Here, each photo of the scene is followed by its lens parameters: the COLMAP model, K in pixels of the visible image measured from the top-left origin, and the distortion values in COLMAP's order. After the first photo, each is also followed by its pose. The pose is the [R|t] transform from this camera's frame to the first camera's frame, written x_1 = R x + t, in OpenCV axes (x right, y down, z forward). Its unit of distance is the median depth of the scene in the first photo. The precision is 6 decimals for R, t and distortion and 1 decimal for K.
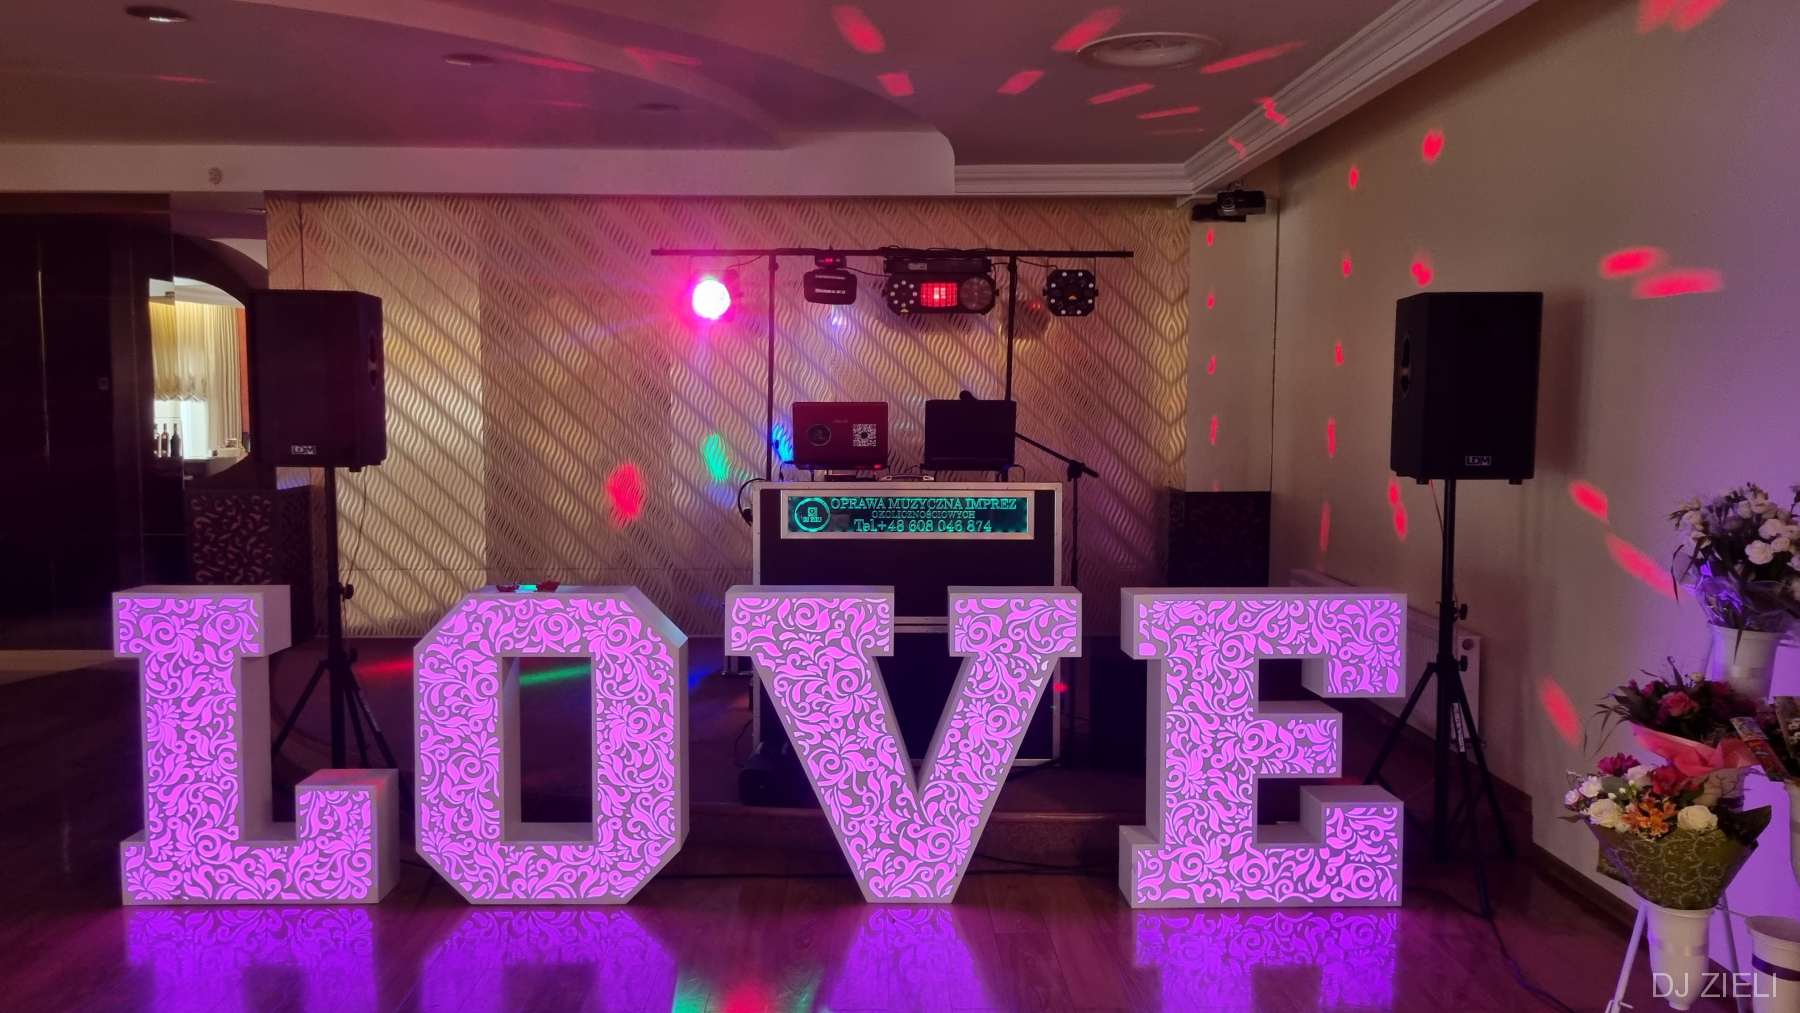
lens RADIAL K [[1342.5, 0, 884.8], [0, 1342.5, 499.1], [0, 0, 1]] dist [0.046463, -0.026599]
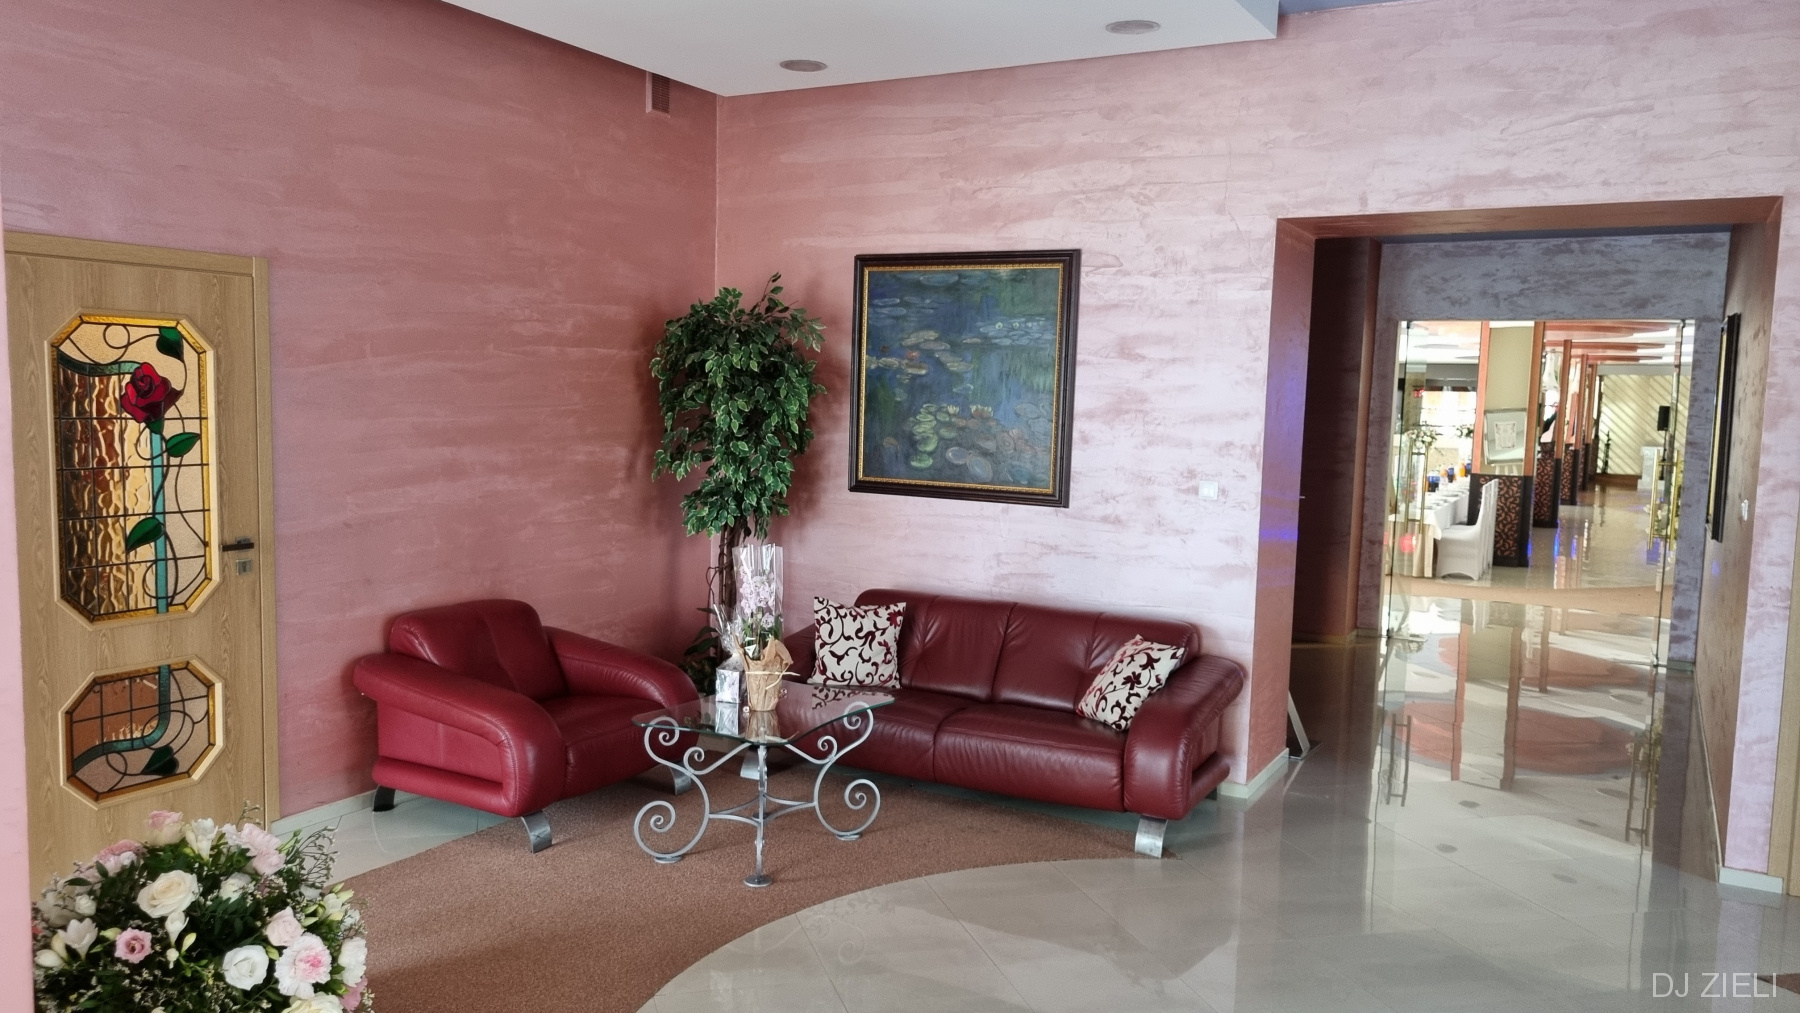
lens RADIAL K [[1342.5, 0, 898.7], [0, 1342.5, 509.7], [0, 0, 1]] dist [0.046463, -0.026599]
pose [[0.864033, 0.063296, -0.499441, -0.333721], [-0.060088, 0.997939, 0.022519, 0.483297], [0.499837, 0.010553, 0.866055, -7.441284]]
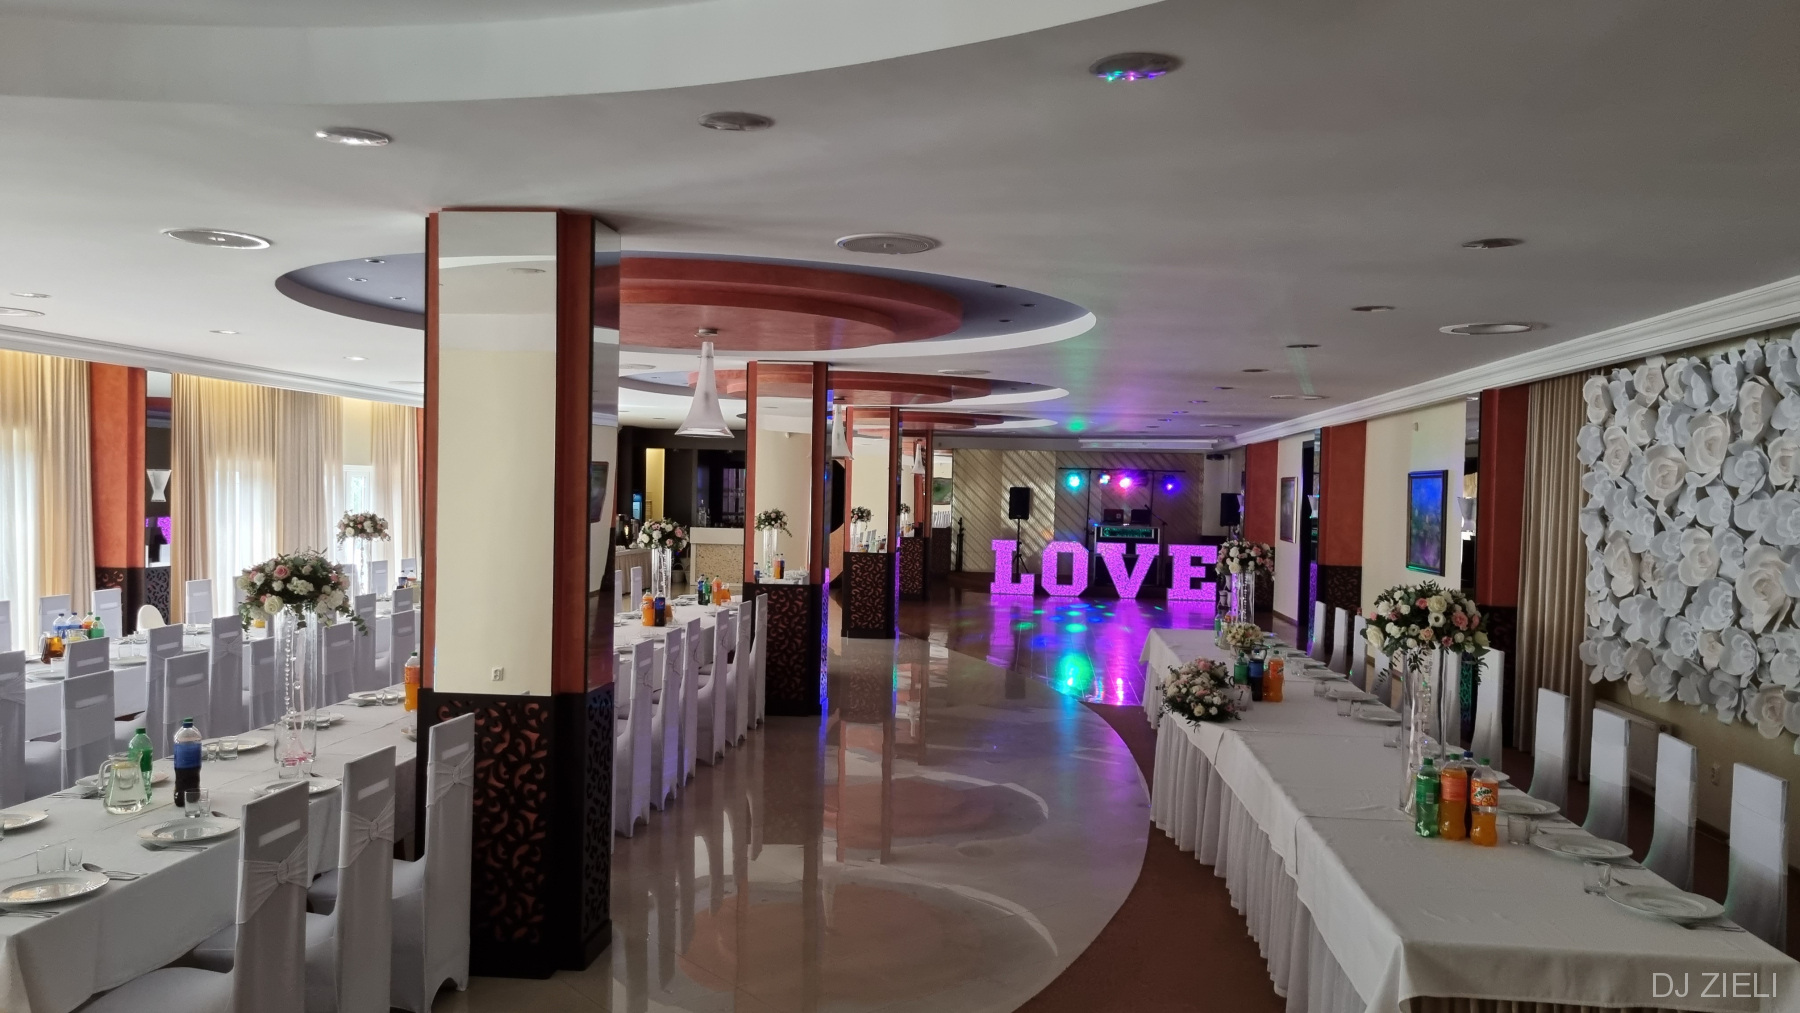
lens RADIAL K [[1342.5, 0, 900.7], [0, 1342.5, 515.1], [0, 0, 1]] dist [0.046463, -0.026599]
pose [[0.992481, 0.021679, -0.120462, -0.254671], [-0.028271, 0.998179, -0.053284, 0.276828], [0.119087, 0.056289, 0.991287, -4.714229]]
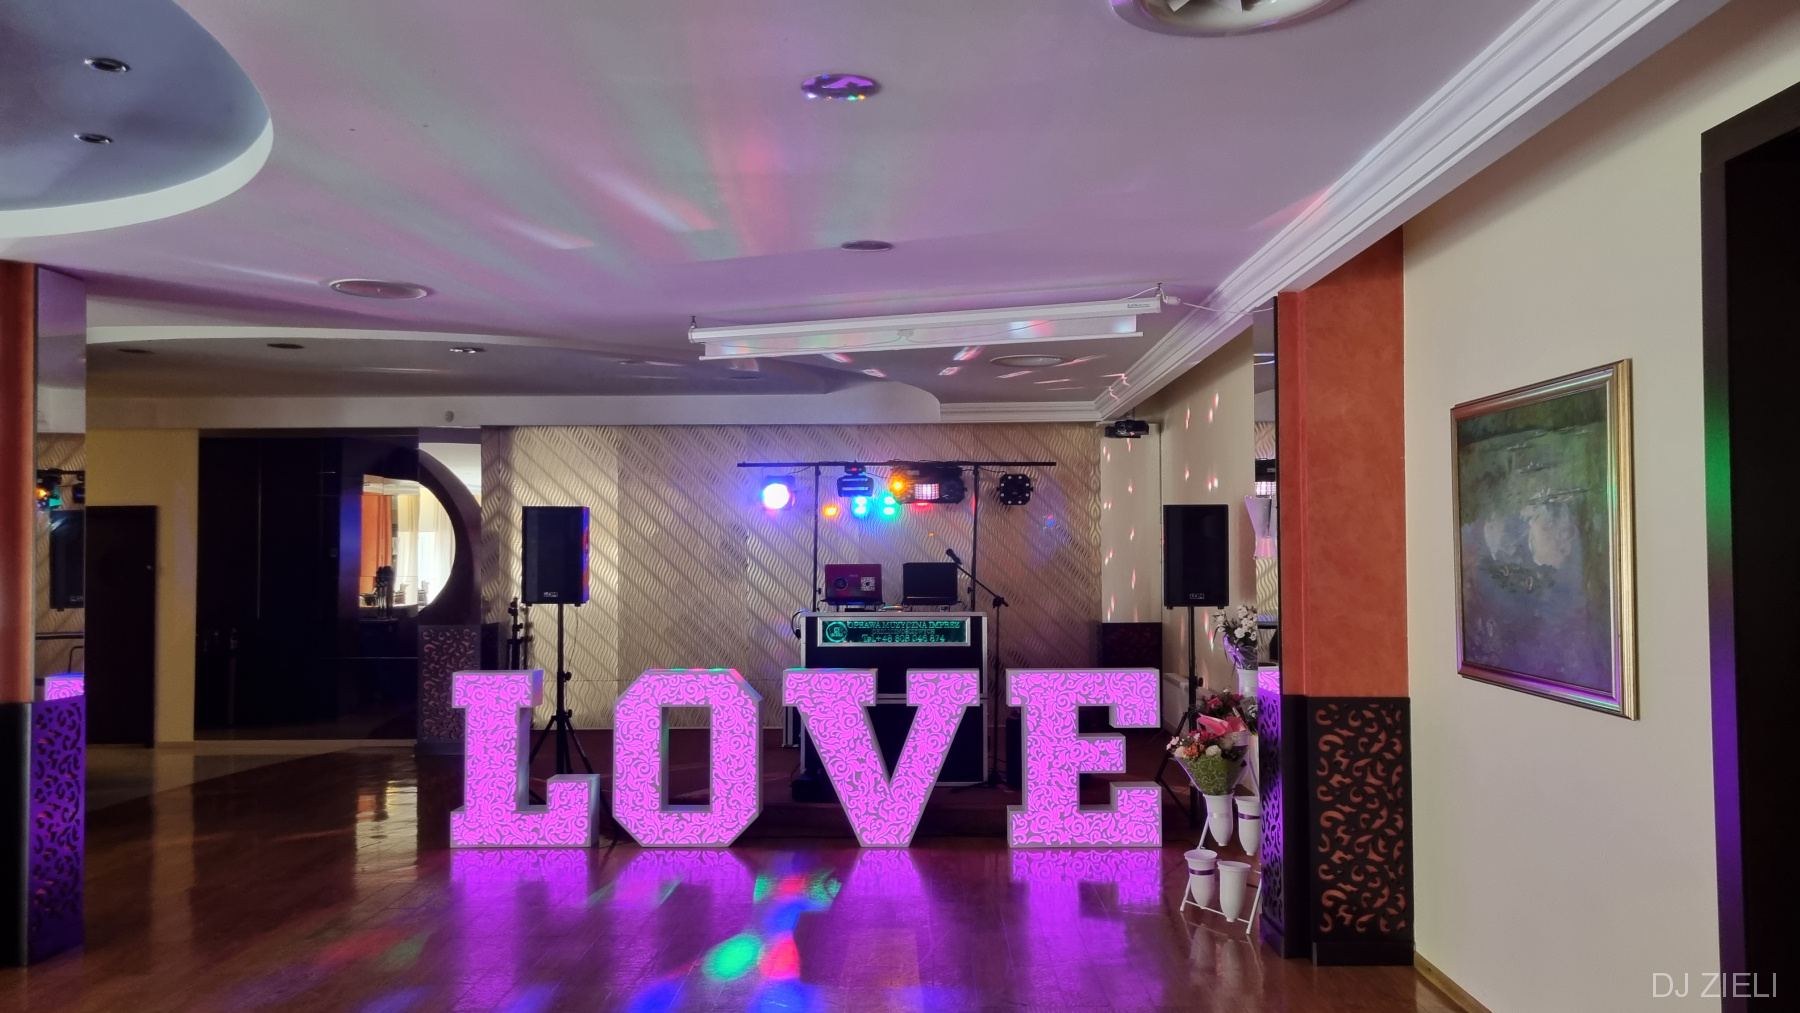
lens RADIAL K [[1342.5, 0, 909.7], [0, 1342.5, 517.7], [0, 0, 1]] dist [0.046463, -0.026599]
pose [[0.999584, -0.007850, -0.027767, 0.101883], [0.005055, 0.995040, -0.099349, 0.044174], [0.028410, 0.099168, 0.994665, -0.808945]]
